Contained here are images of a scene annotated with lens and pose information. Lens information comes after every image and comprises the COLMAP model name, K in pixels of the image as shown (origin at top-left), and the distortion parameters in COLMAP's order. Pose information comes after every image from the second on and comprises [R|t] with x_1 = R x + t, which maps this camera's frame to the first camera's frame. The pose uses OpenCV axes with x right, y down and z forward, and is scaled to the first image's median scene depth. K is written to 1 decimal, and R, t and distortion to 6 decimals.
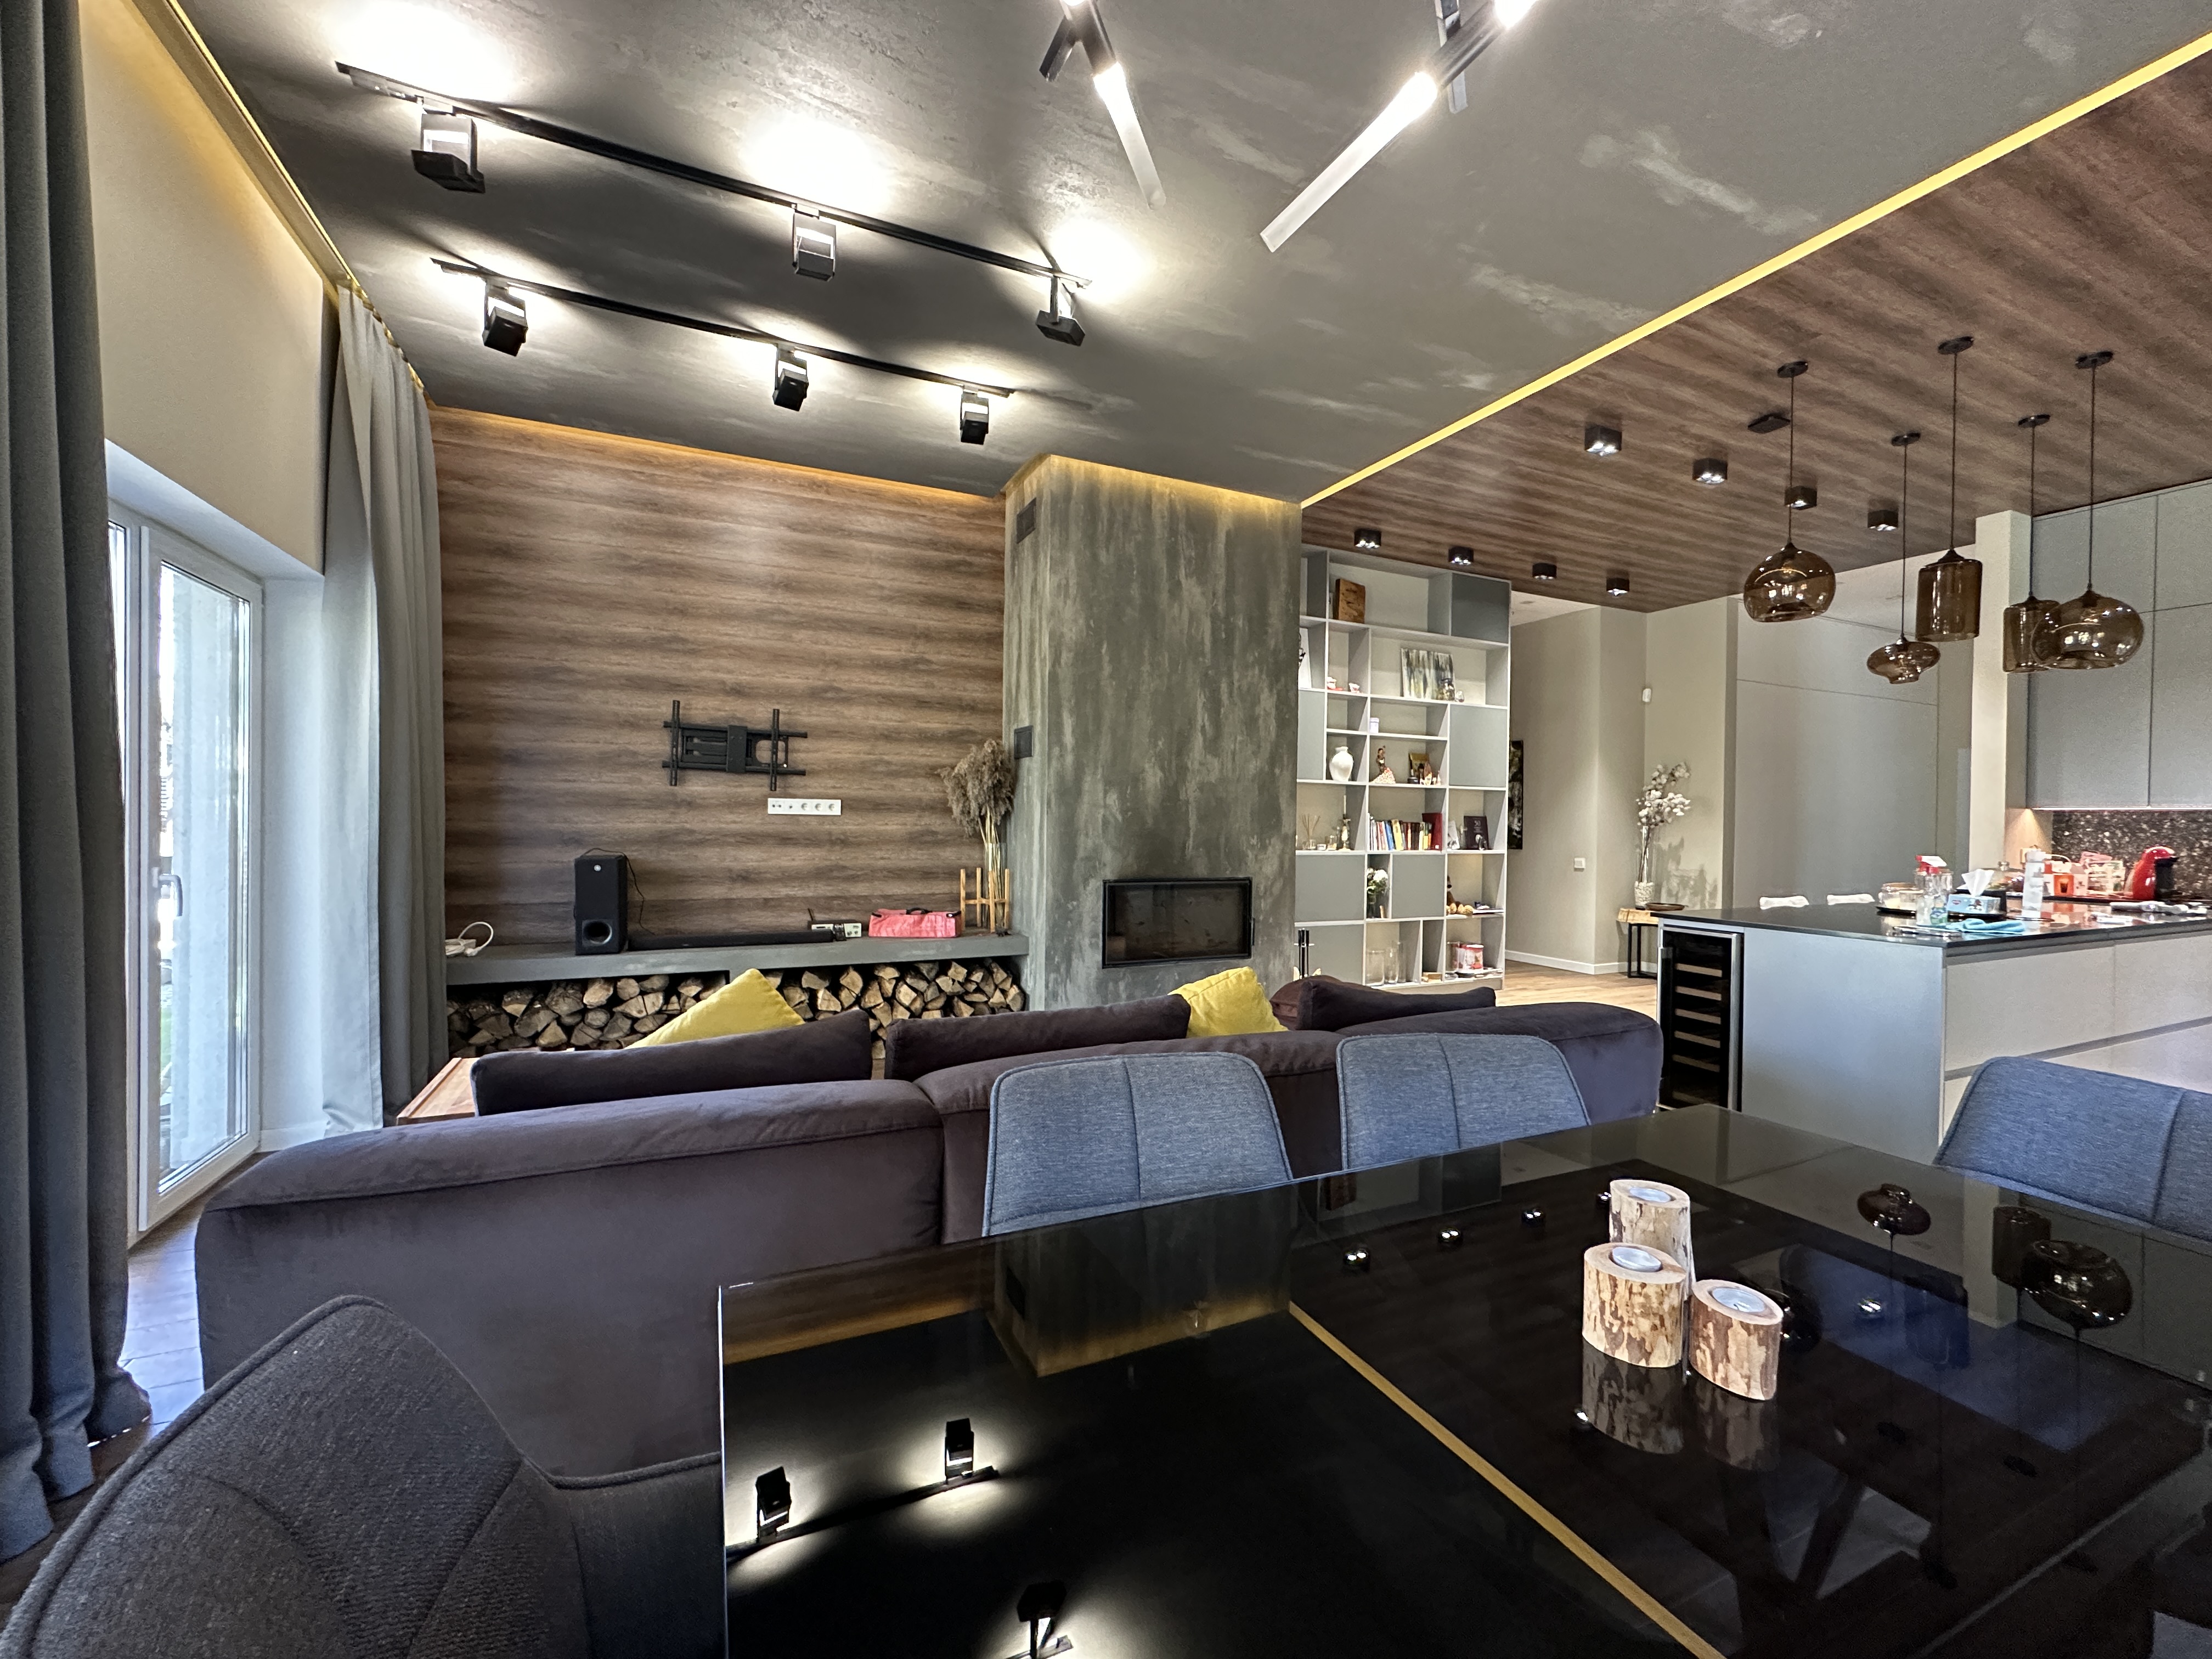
lens RADIAL K [[882.1, 0, 1101.2], [0, 882.1, 823.9], [0, 0, 1]] dist [-0.008624, 0.001837]
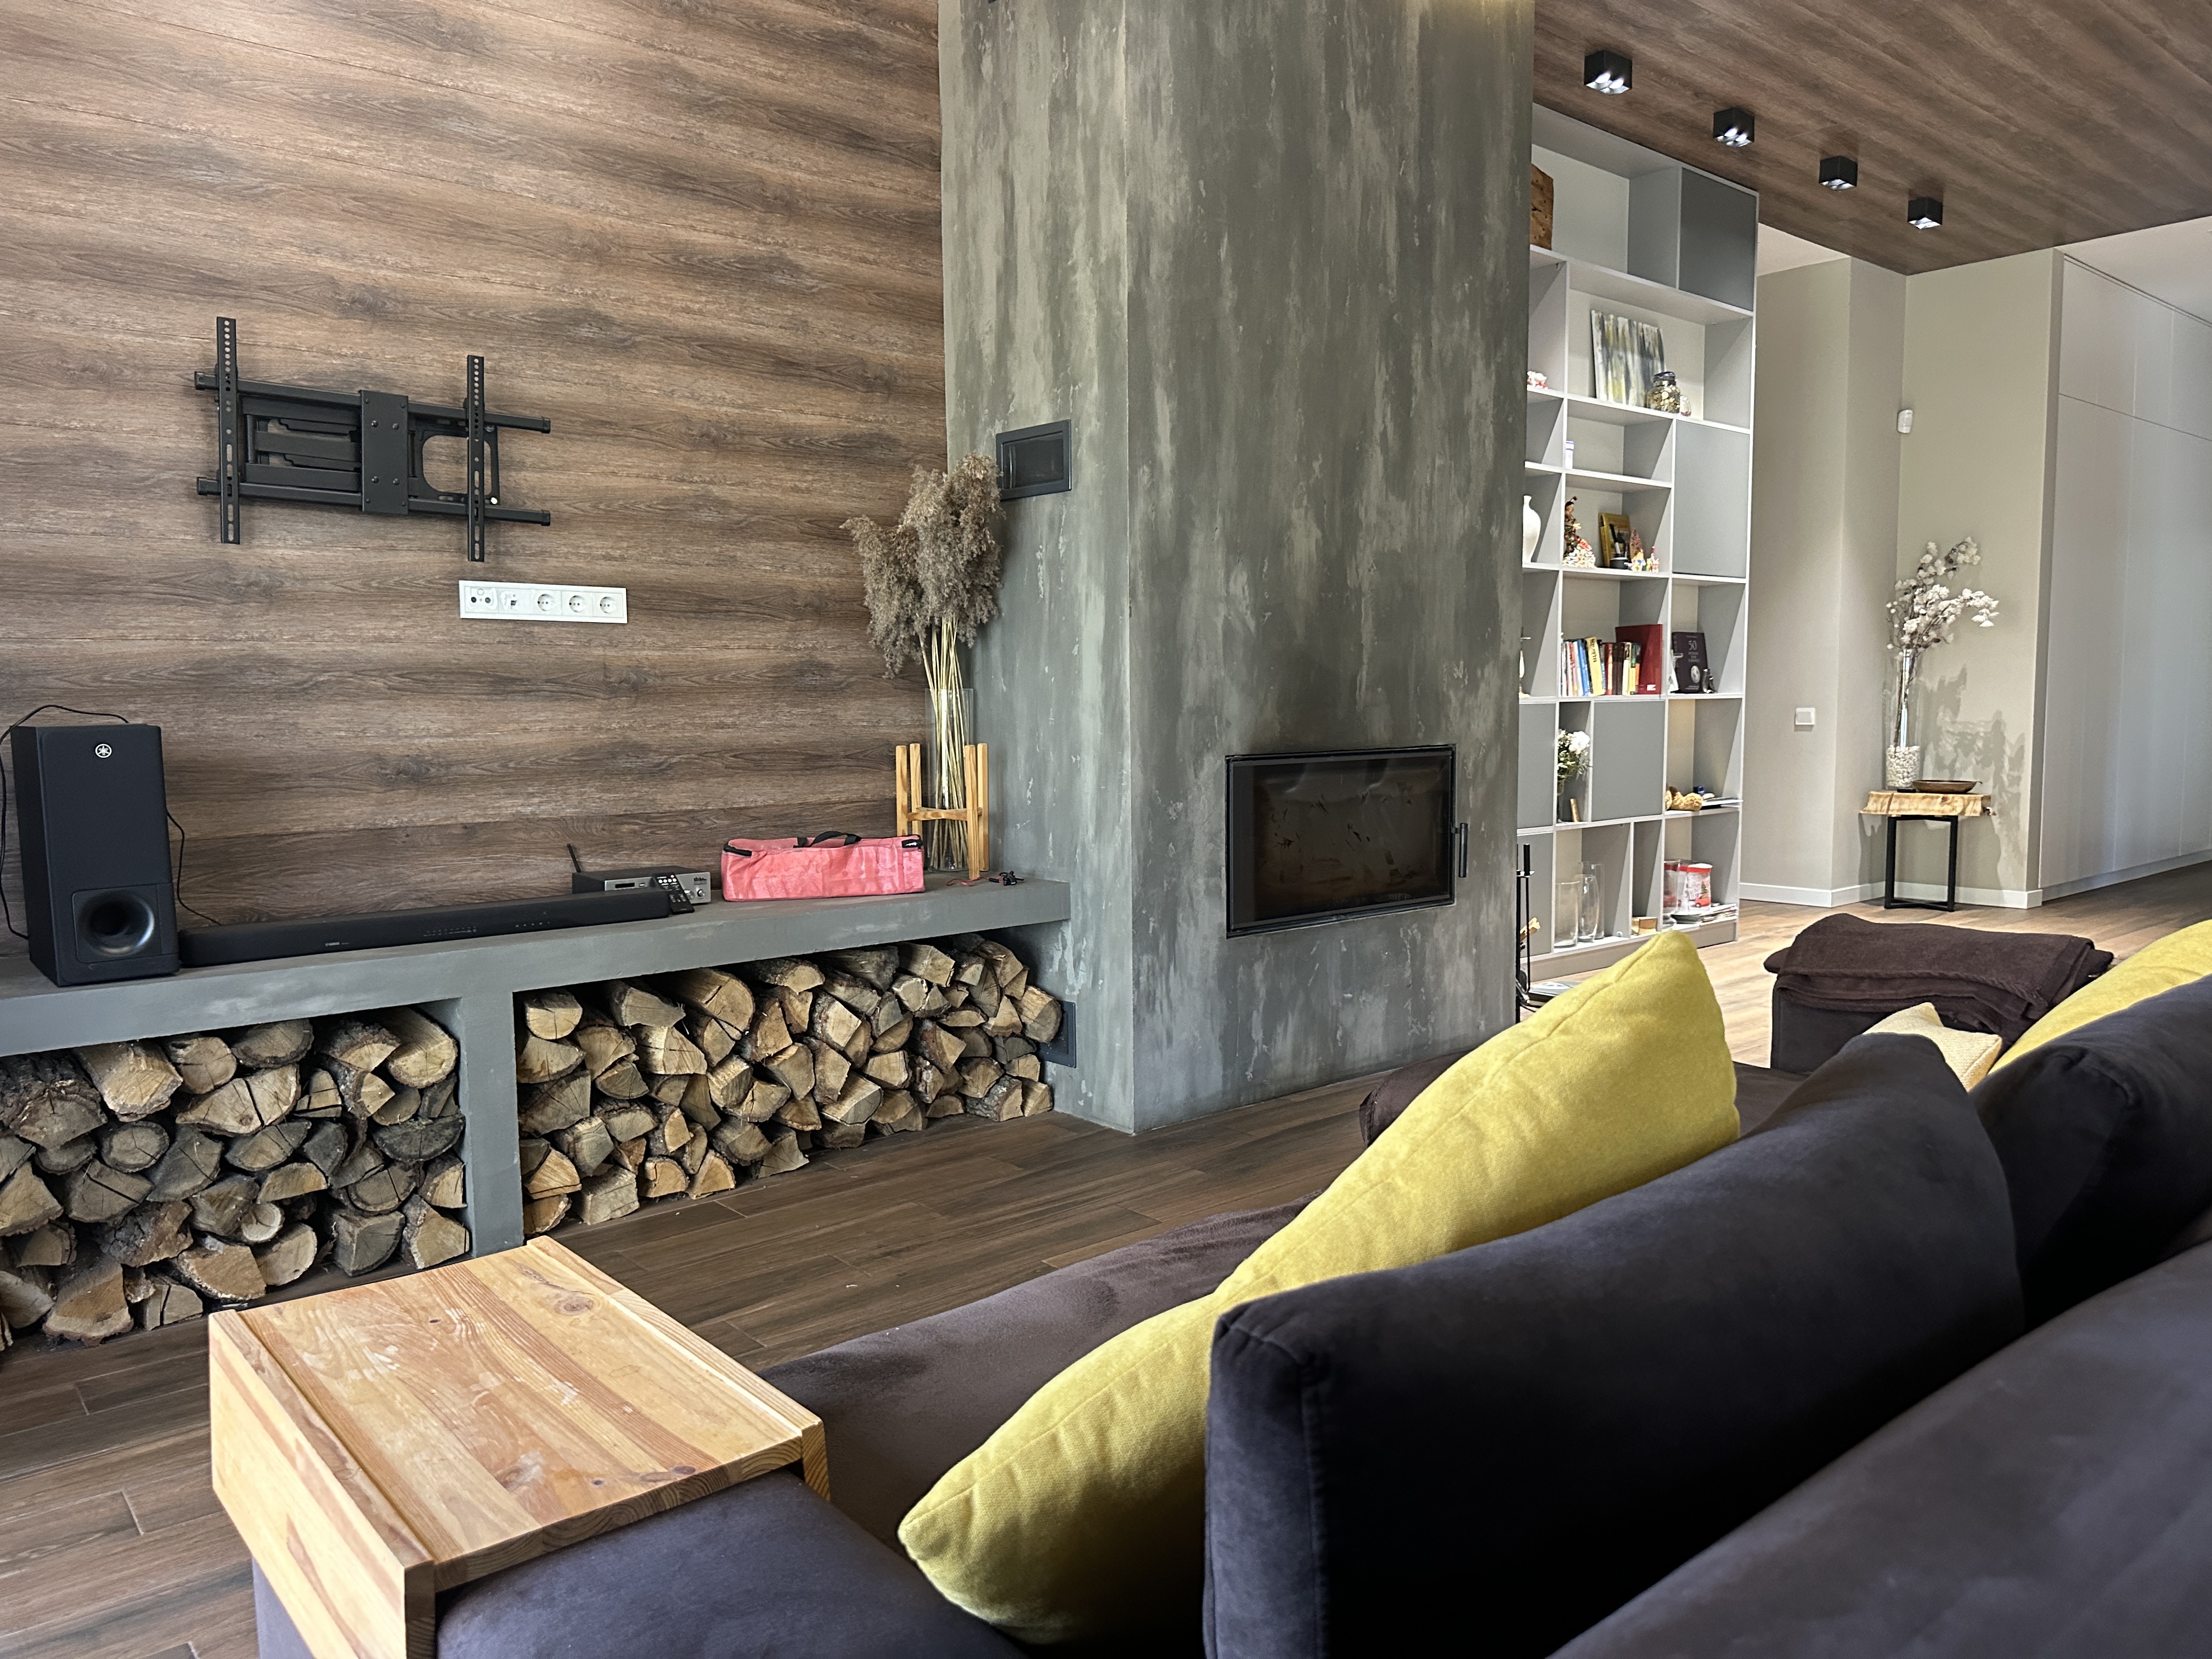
lens RADIAL K [[1578.6, 0, 1103.5], [0, 1578.6, 843.4], [0, 0, 1]] dist [0.041797, -0.052575]
pose [[0.962780, -0.047826, 0.266021, -0.280871], [0.023131, 0.995189, 0.095202, 0.027788], [-0.269294, -0.085506, 0.959255, 0.191333]]
